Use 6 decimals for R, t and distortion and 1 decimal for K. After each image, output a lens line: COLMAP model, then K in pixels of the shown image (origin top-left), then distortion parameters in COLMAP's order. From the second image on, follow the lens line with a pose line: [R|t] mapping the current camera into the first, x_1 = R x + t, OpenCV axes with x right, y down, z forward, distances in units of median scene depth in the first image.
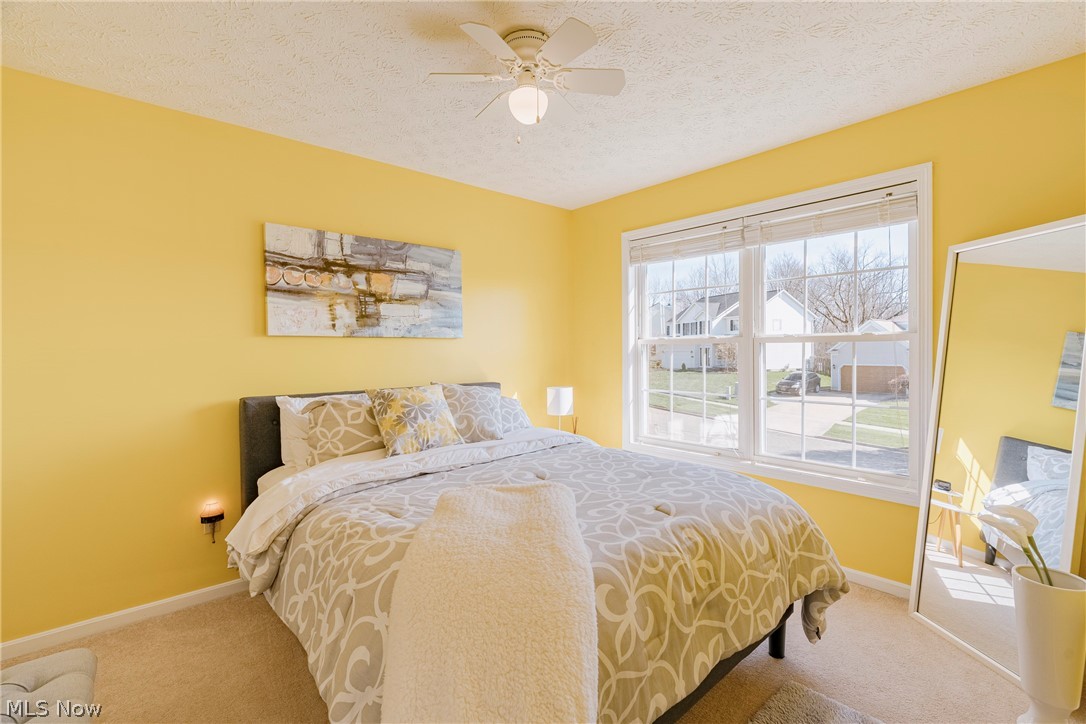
lens RADIAL K [[493.2, 0, 564.9], [0, 493.2, 357.8], [0, 0, 1]] dist [-0.011895, 0.003612]
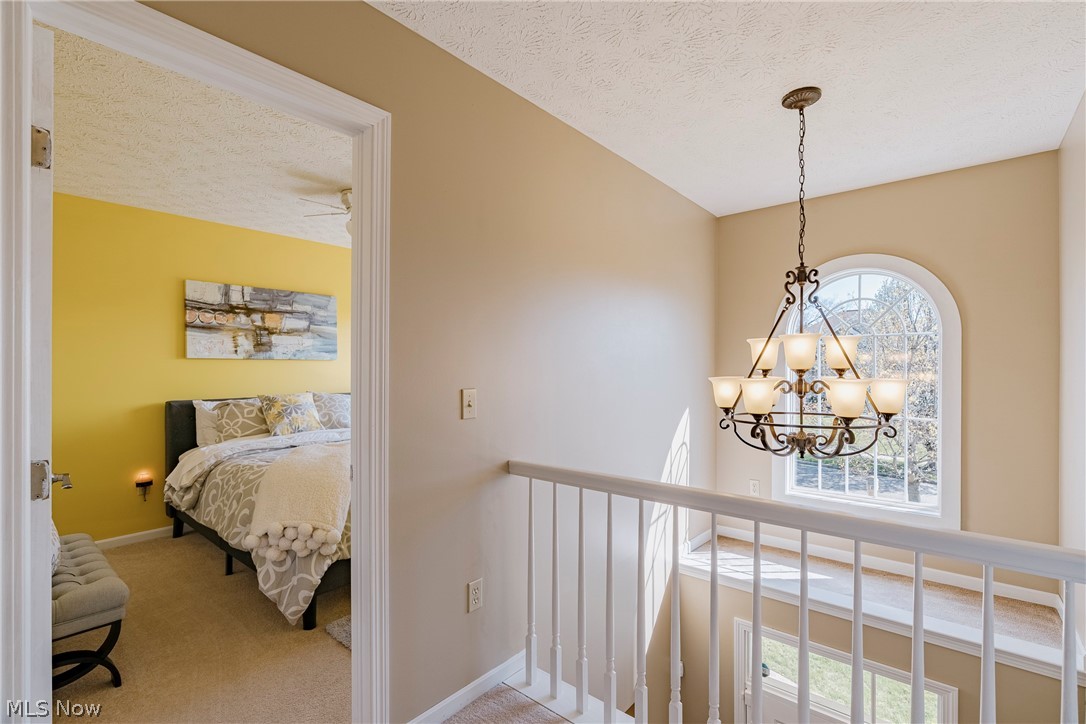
lens RADIAL K [[493.2, 0, 552.7], [0, 493.2, 369.8], [0, 0, 1]] dist [-0.011895, 0.003612]
pose [[0.991643, 0.009035, 0.128693, 0.289946], [-0.007950, 0.999928, -0.008940, -0.007512], [-0.128765, 0.007842, 0.991644, -0.595936]]
